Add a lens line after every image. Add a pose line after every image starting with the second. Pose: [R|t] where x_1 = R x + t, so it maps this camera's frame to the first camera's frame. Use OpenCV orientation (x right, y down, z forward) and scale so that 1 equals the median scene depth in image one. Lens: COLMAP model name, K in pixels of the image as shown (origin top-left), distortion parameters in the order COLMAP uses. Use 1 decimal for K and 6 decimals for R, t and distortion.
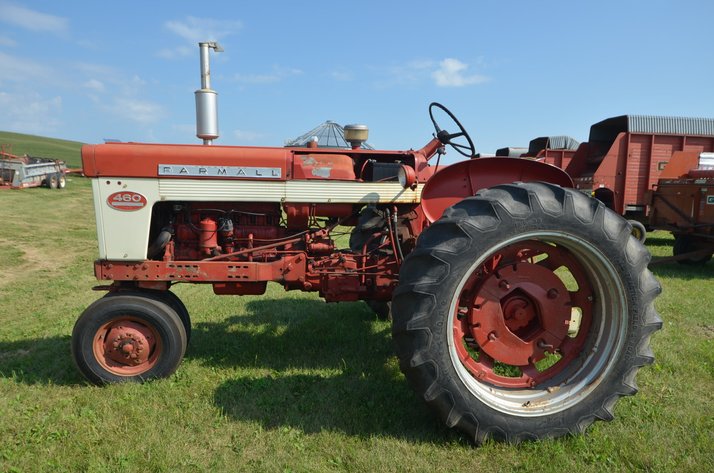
lens RADIAL K [[518.8, 0, 366.8], [0, 518.8, 238.7], [0, 0, 1]] dist [0.017427, -0.005688]
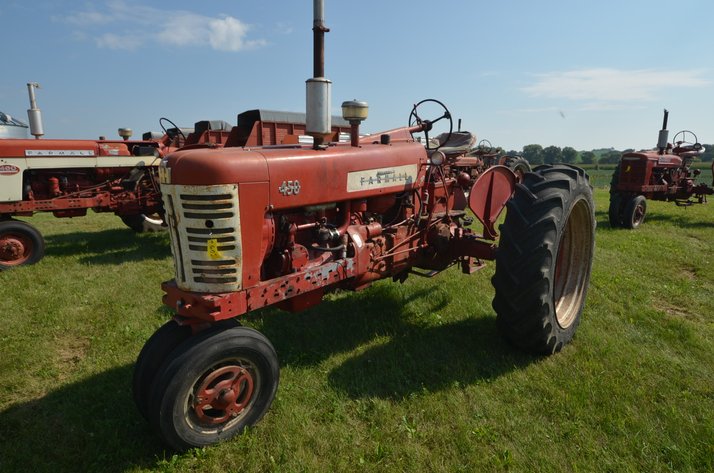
lens RADIAL K [[479.5, 0, 370.1], [0, 479.5, 240.7], [0, 0, 1]] dist [0.001179, -0.002404]
pose [[0.792714, -0.135271, 0.594395, -0.459351], [0.095330, 0.990581, 0.098298, 0.131609], [-0.602093, -0.021259, 0.798143, -1.149438]]
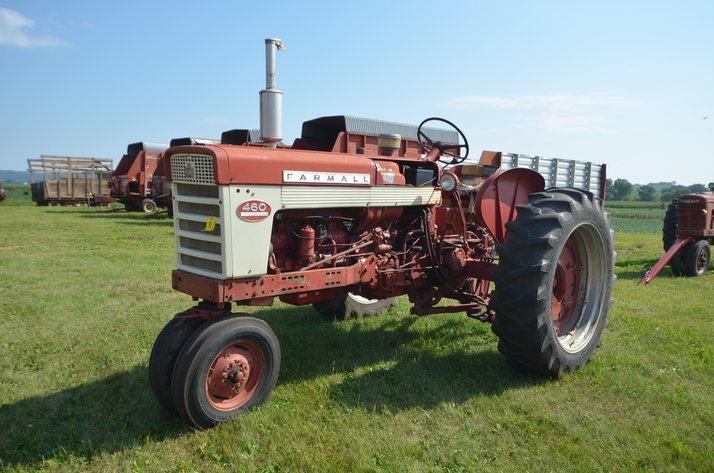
lens RADIAL K [[614.0, 0, 363.0], [0, 614.0, 237.5], [0, 0, 1]] dist [0.014951, 0.005447]
pose [[0.775062, -0.062317, 0.628805, -0.934324], [0.066533, 0.997642, 0.016862, -0.029506], [-0.628373, 0.028767, 0.777380, 0.044794]]
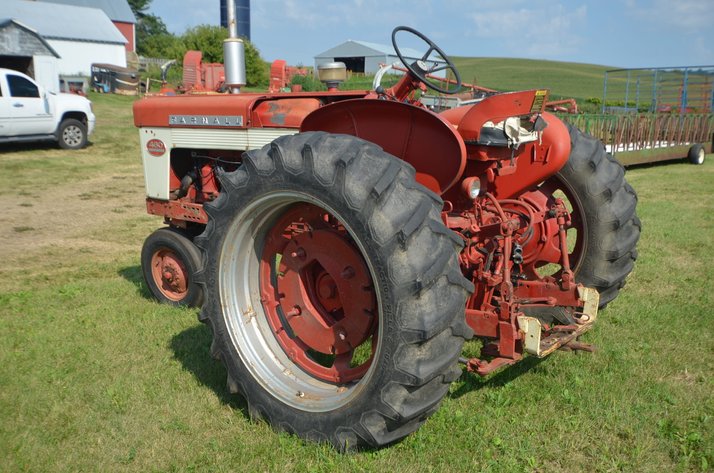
lens RADIAL K [[733.2, 0, 354.2], [0, 733.2, 234.5], [0, 0, 1]] dist [0.029714, 0.000000]
pose [[0.676476, 0.102182, -0.729341, 0.987927], [-0.063648, 0.994734, 0.080329, -0.036664], [0.733709, -0.007919, 0.679418, 0.199620]]
